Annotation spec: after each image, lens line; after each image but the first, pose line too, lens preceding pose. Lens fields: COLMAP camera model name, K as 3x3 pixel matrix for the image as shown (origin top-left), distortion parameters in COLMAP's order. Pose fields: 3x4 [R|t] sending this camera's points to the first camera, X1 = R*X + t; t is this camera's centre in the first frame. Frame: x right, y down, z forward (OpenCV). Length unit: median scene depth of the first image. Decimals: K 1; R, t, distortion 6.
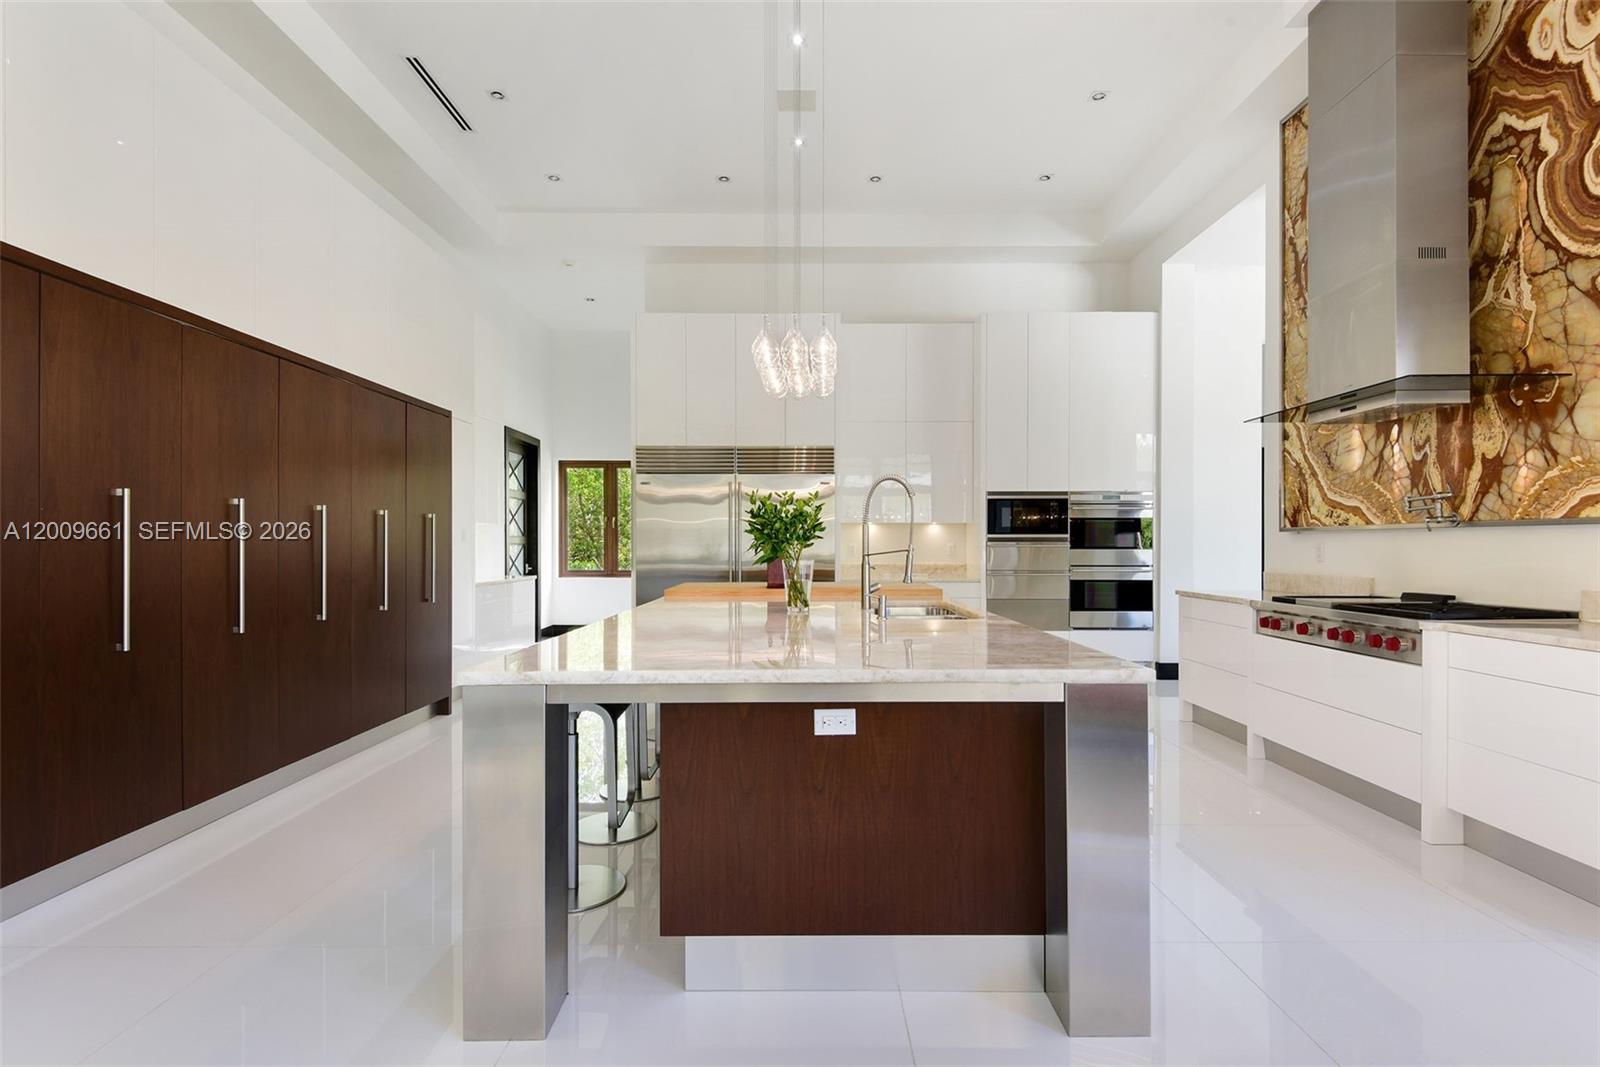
lens RADIAL K [[781.1, 0, 792.0], [0, 781.1, 544.3], [0, 0, 1]] dist [0.014825, -0.004642]
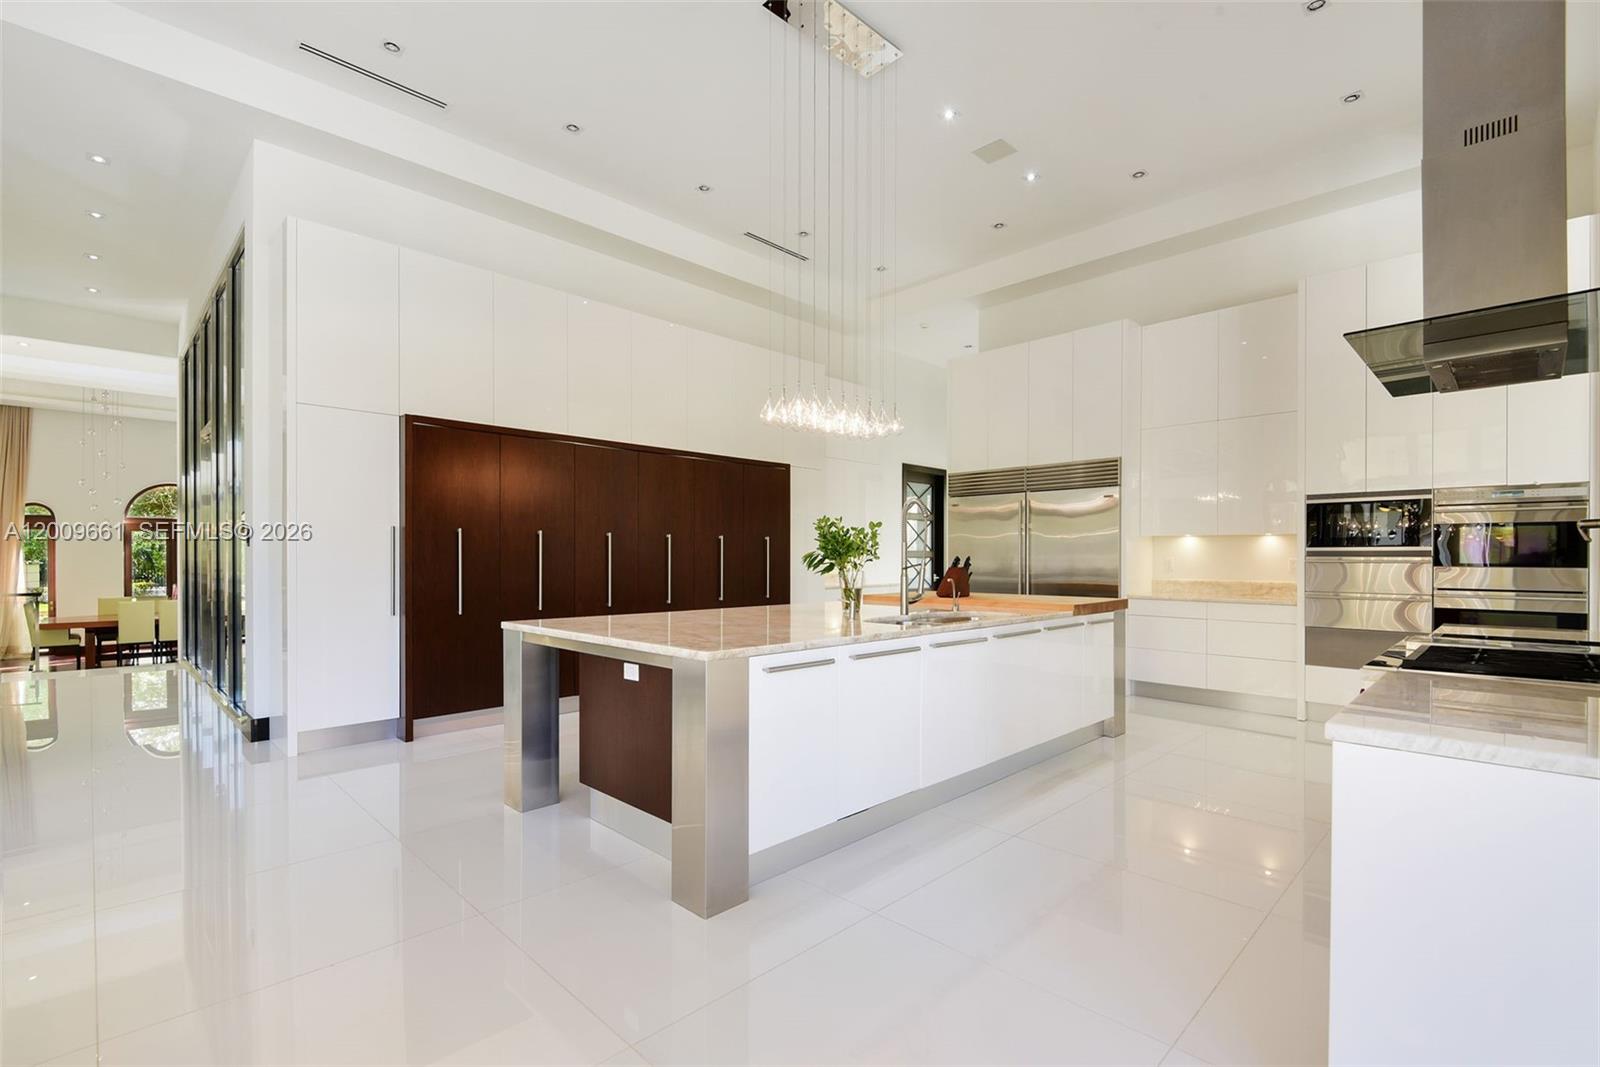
lens RADIAL K [[728.8, 0, 760.1], [0, 728.8, 553.8], [0, 0, 1]] dist [0.002291, -0.002400]
pose [[0.679297, -0.002104, -0.733860, 0.628526], [-0.000782, 0.999993, -0.003591, -0.004160], [0.733863, 0.003013, 0.679291, 0.089634]]
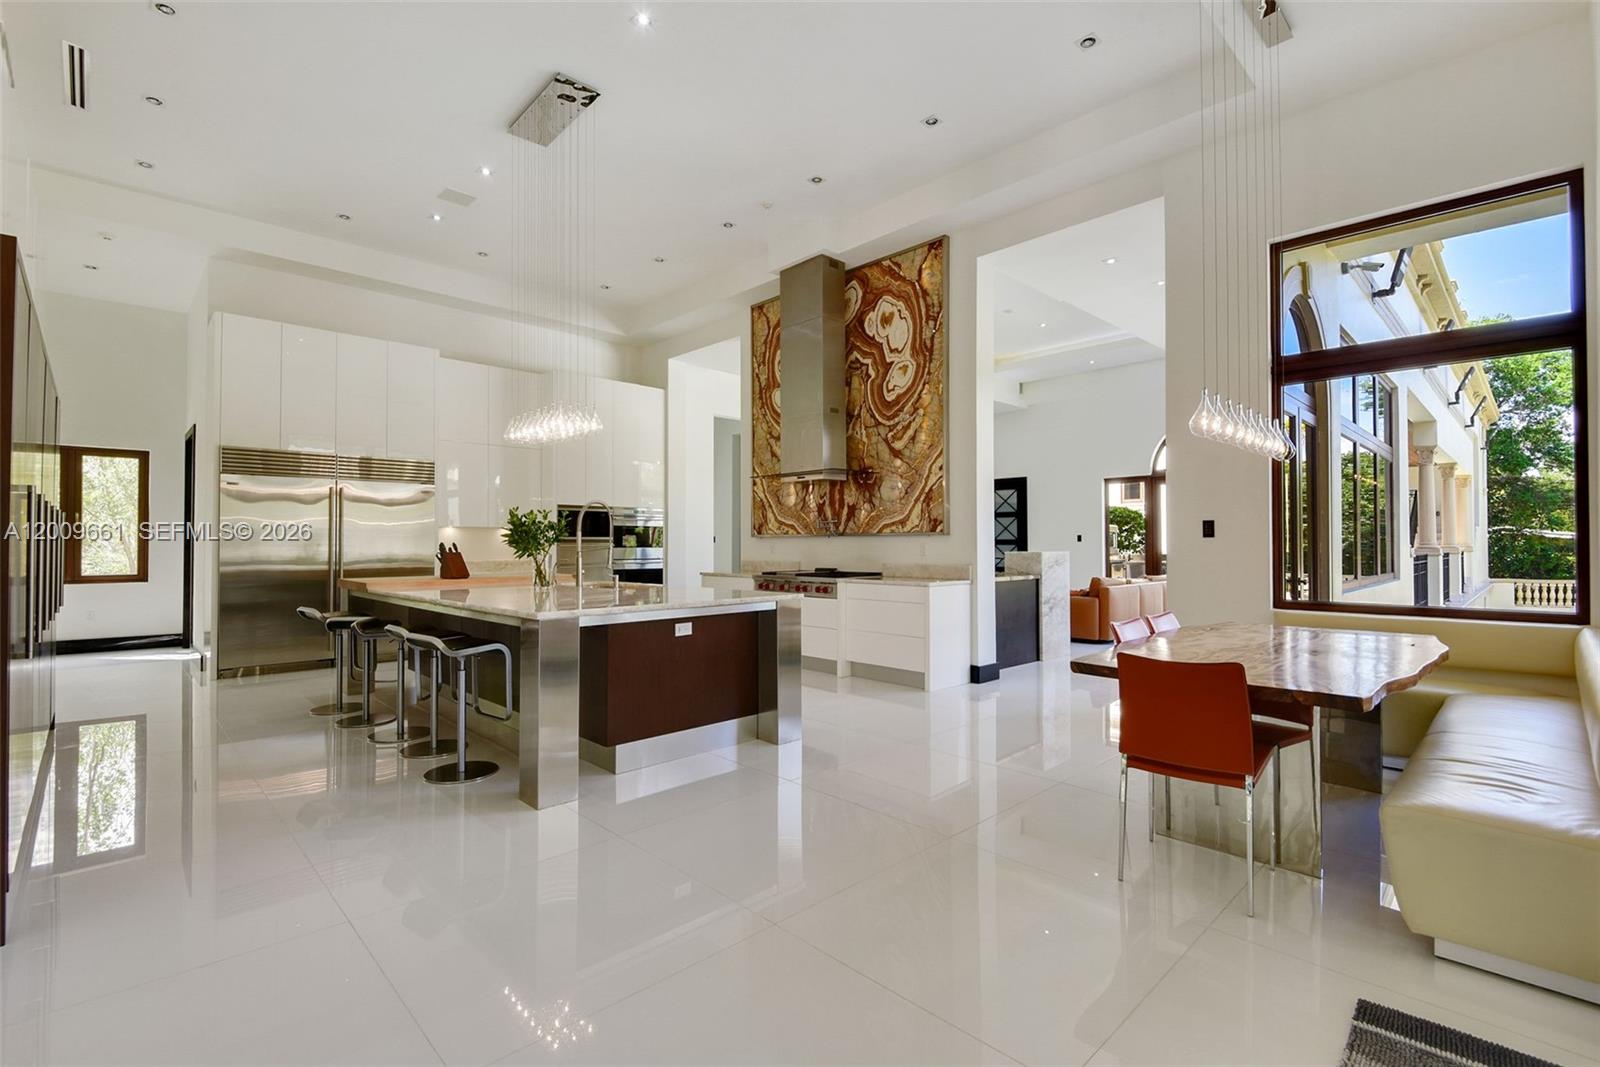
lens RADIAL K [[728.8, 0, 797.3], [0, 728.8, 536.0], [0, 0, 1]] dist [0.002291, -0.002400]
pose [[0.719117, 0.008968, 0.694831, -0.488663], [-0.001253, 0.999932, -0.011609, 0.000468], [-0.694888, 0.007478, 0.719079, -0.276857]]
